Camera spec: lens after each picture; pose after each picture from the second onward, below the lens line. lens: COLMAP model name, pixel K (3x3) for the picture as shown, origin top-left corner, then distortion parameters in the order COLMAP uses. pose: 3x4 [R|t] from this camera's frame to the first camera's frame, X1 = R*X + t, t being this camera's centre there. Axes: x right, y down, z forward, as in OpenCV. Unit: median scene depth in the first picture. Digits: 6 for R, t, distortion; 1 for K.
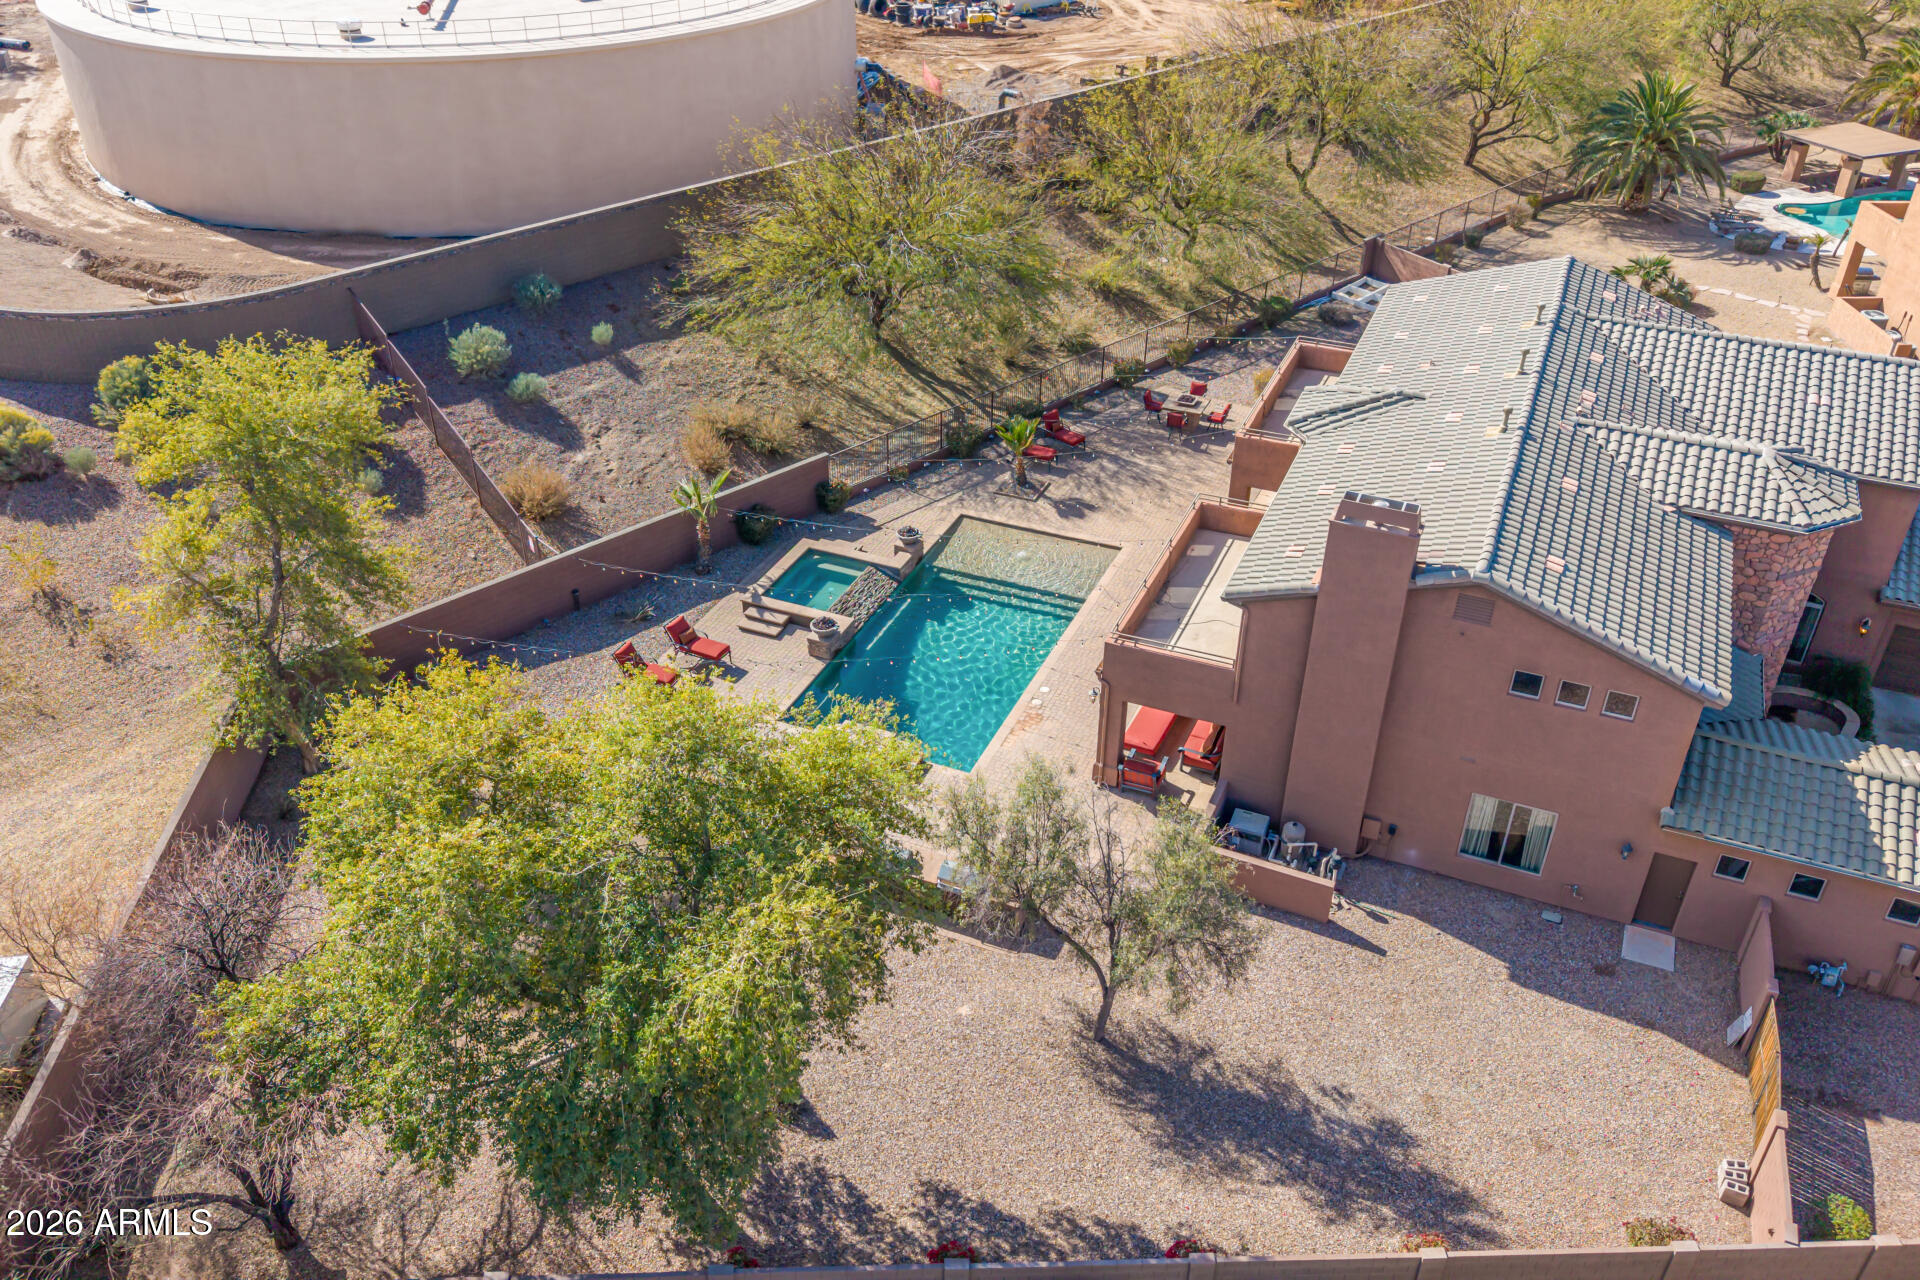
lens RADIAL K [[1534.7, 0, 951.0], [0, 1534.7, 647.4], [0, 0, 1]] dist [0.057296, -0.097108]
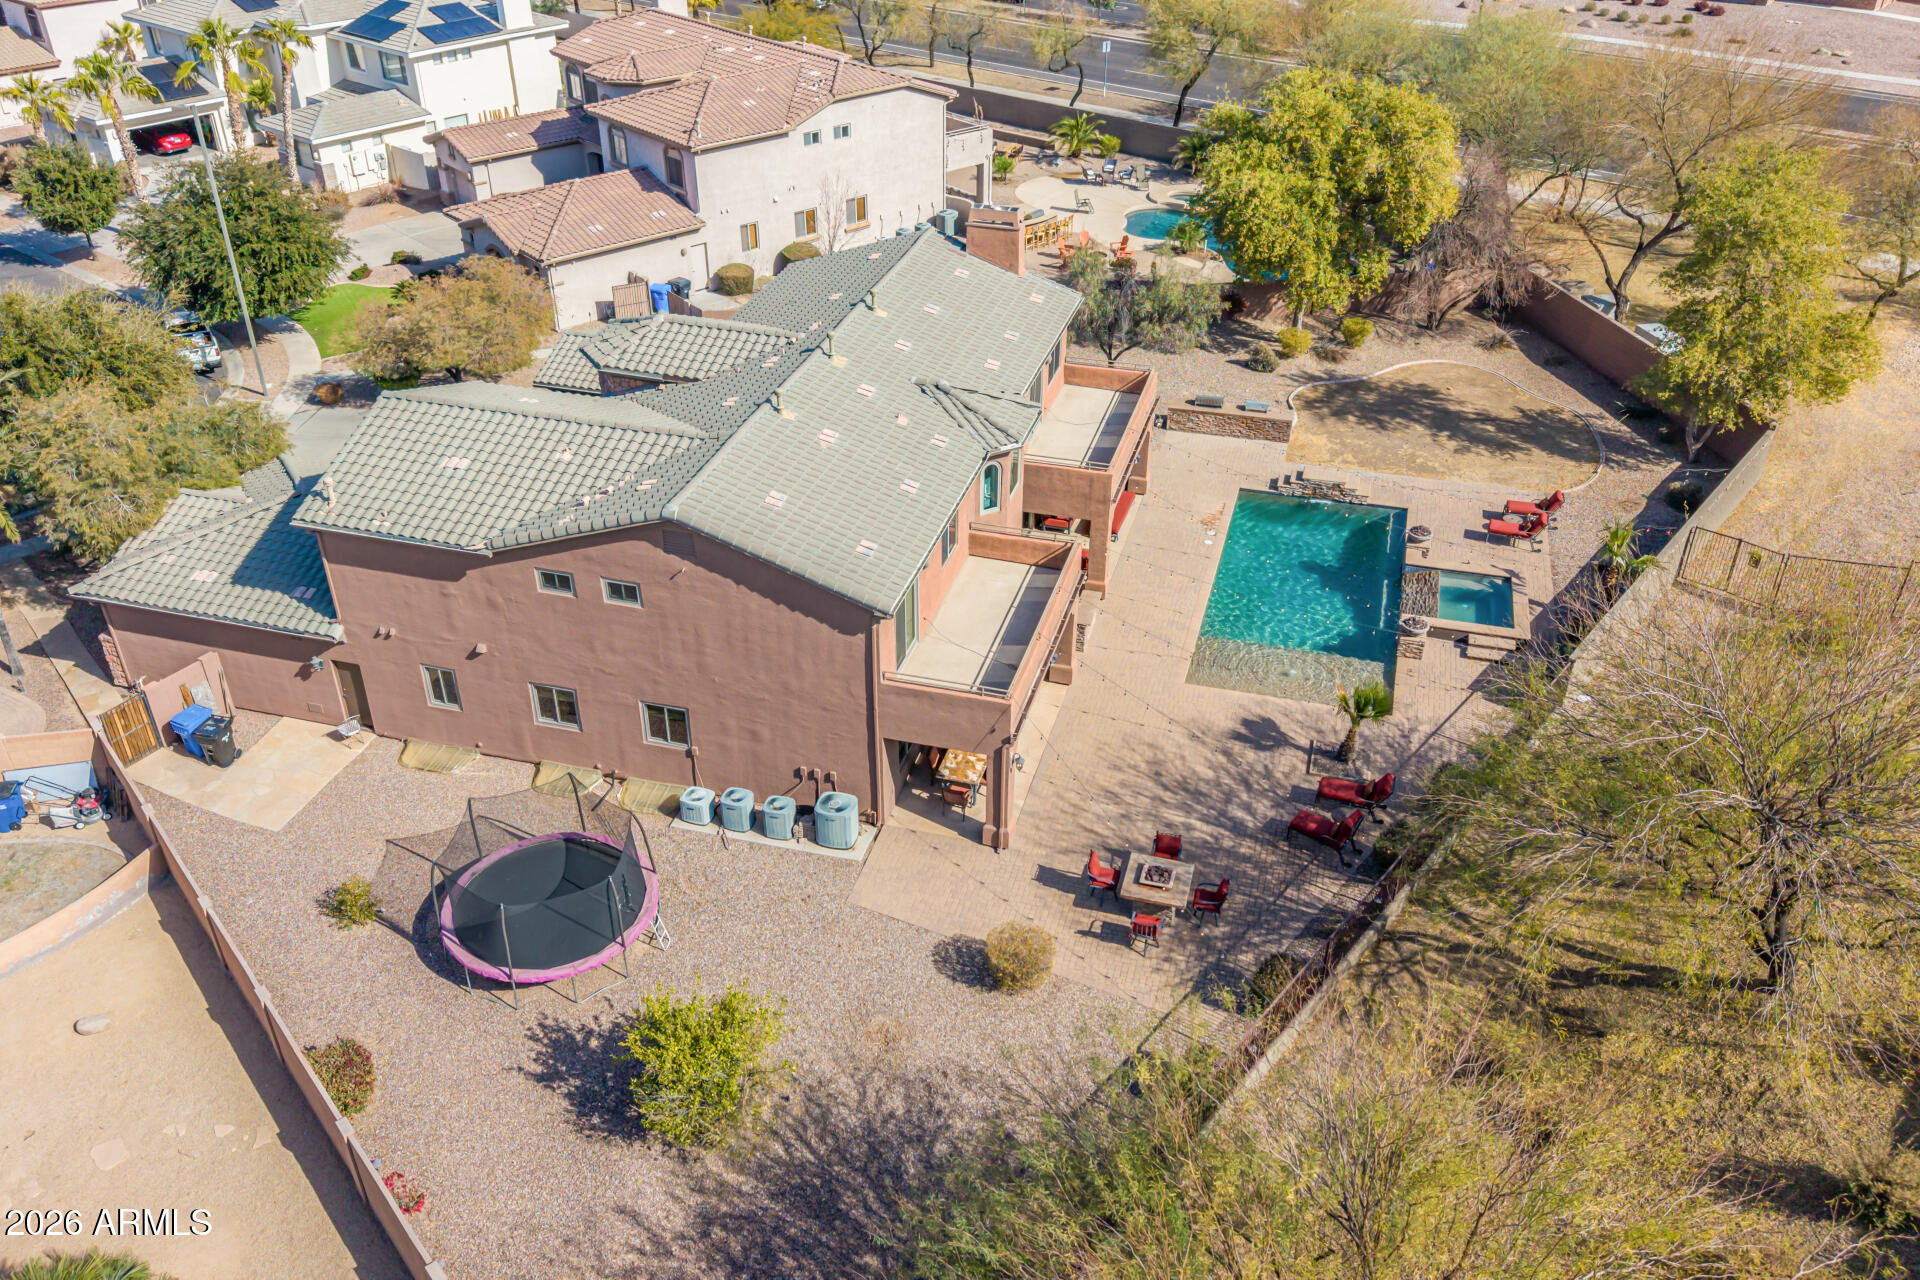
lens RADIAL K [[1534.7, 0, 951.0], [0, 1534.7, 647.4], [0, 0, 1]] dist [0.057296, -0.097108]
pose [[-0.991226, 0.067758, -0.113490, 0.330011], [-0.076189, 0.408732, 0.909469, -0.830544], [0.108011, 0.910136, -0.399984, 1.279844]]
